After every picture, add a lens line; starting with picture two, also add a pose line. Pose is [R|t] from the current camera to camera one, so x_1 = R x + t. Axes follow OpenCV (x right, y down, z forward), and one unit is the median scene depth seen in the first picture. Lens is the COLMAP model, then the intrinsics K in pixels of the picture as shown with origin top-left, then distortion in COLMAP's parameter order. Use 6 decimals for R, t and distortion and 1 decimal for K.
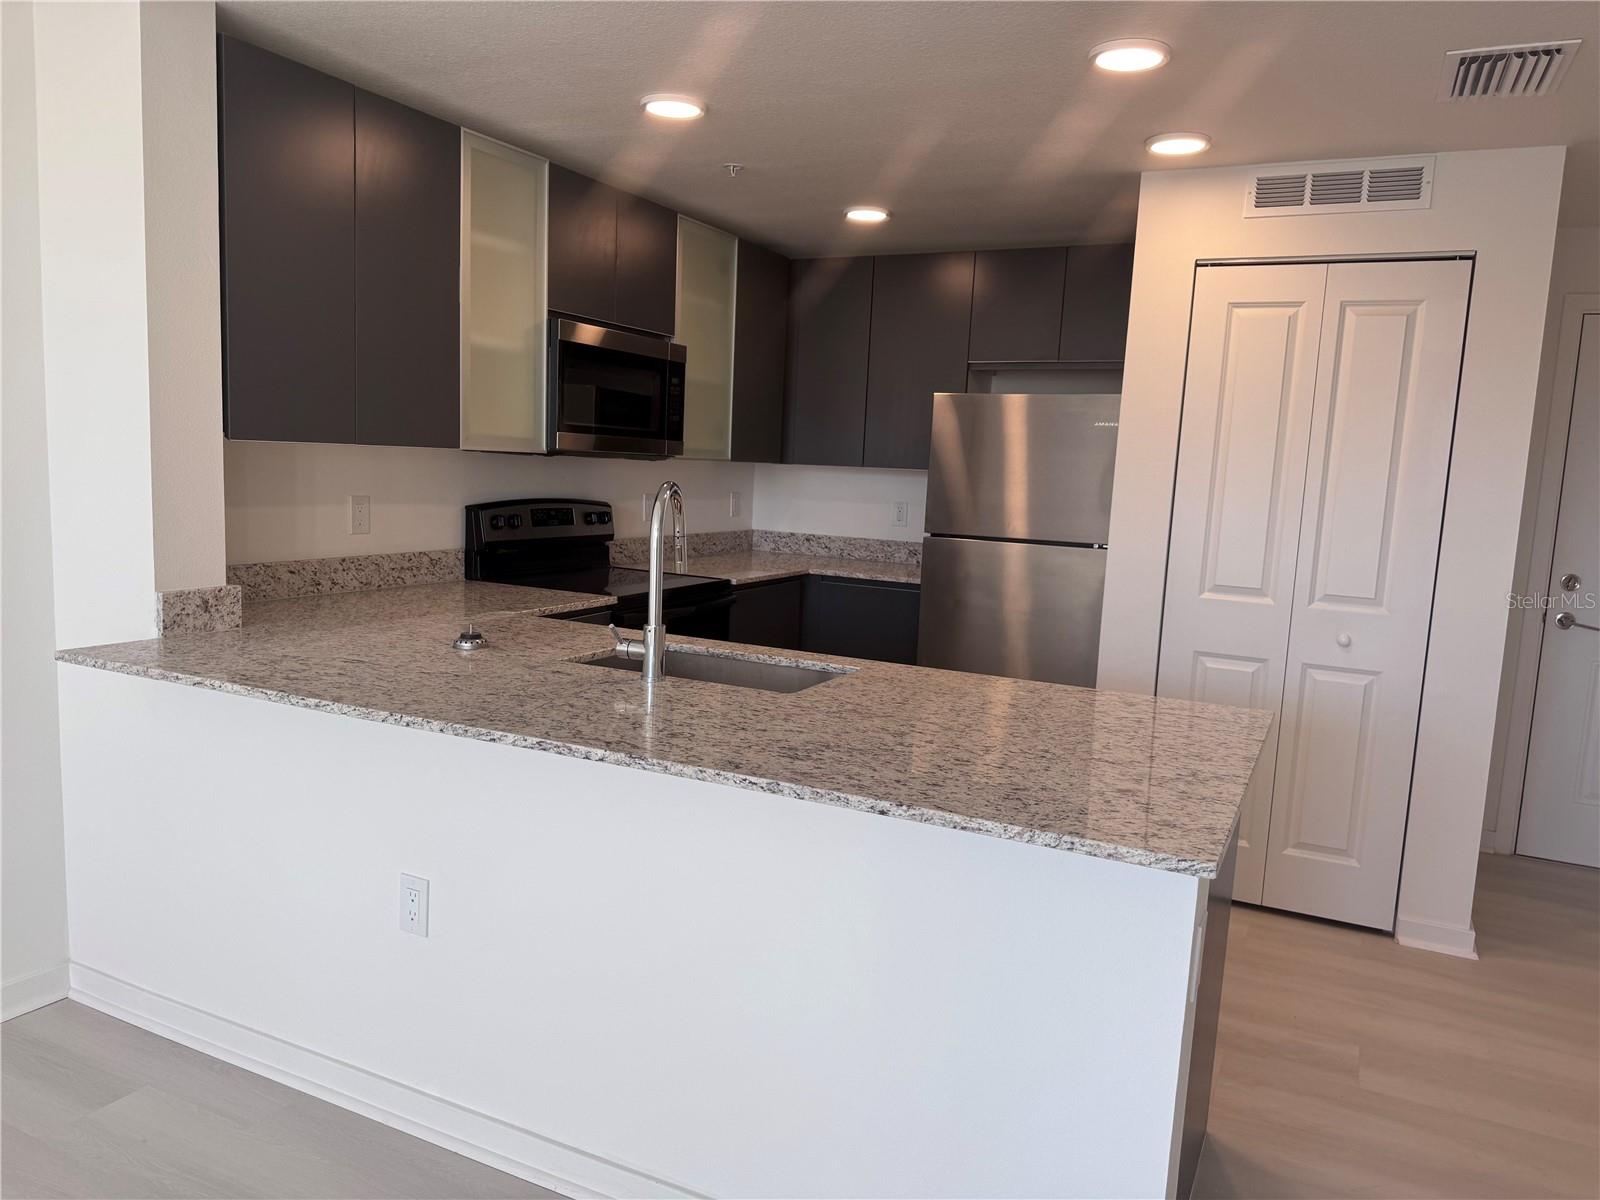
lens RADIAL K [[1096.9, 0, 800.0], [0, 1096.9, 600.0], [0, 0, 1]] dist [0.000415, -0.000214]
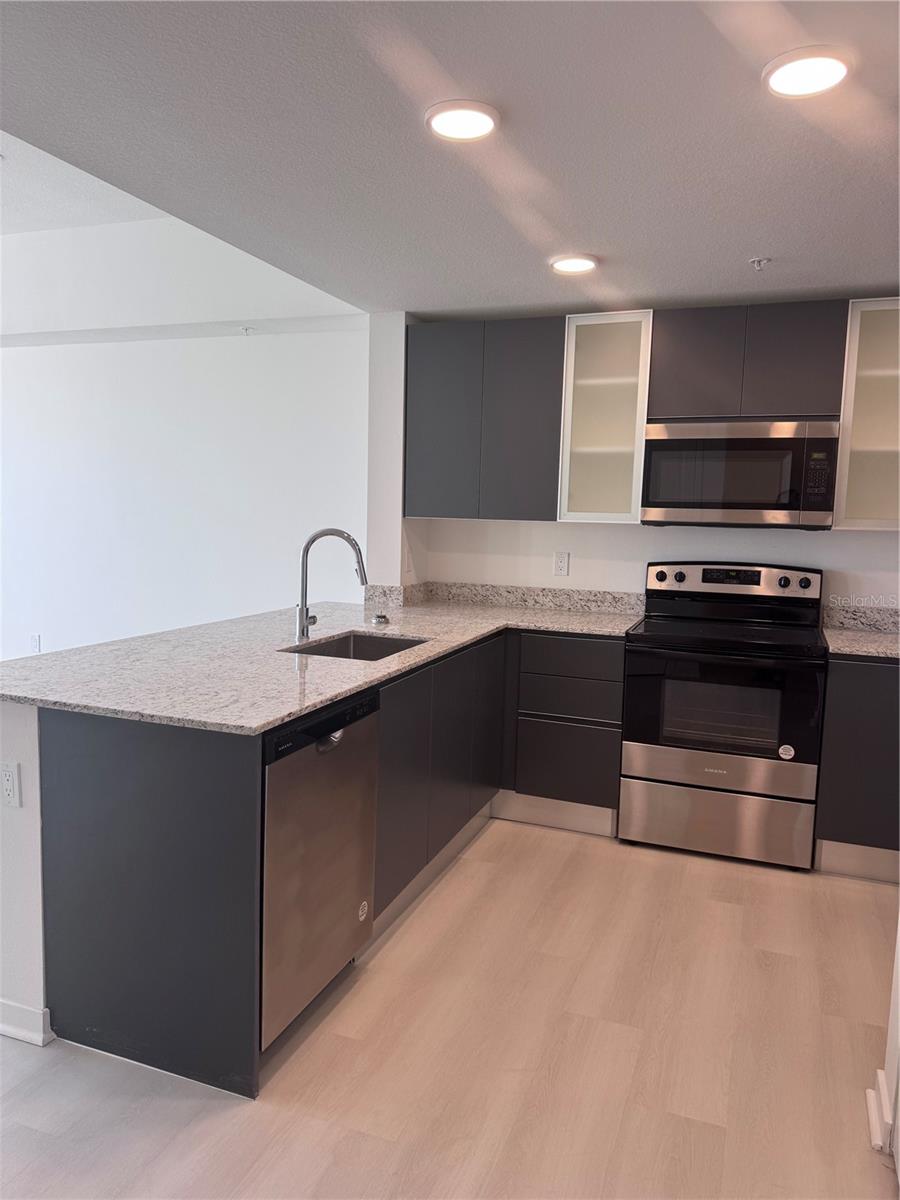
lens RADIAL K [[822.7, 0, 450.0], [0, 822.7, 600.0], [0, 0, 1]] dist [0.000415, -0.000214]
pose [[0.065606, 0.057007, -0.996216, 0.832713], [-0.143711, 0.988498, 0.047102, -0.058588], [0.987443, 0.140077, 0.073044, 0.755805]]
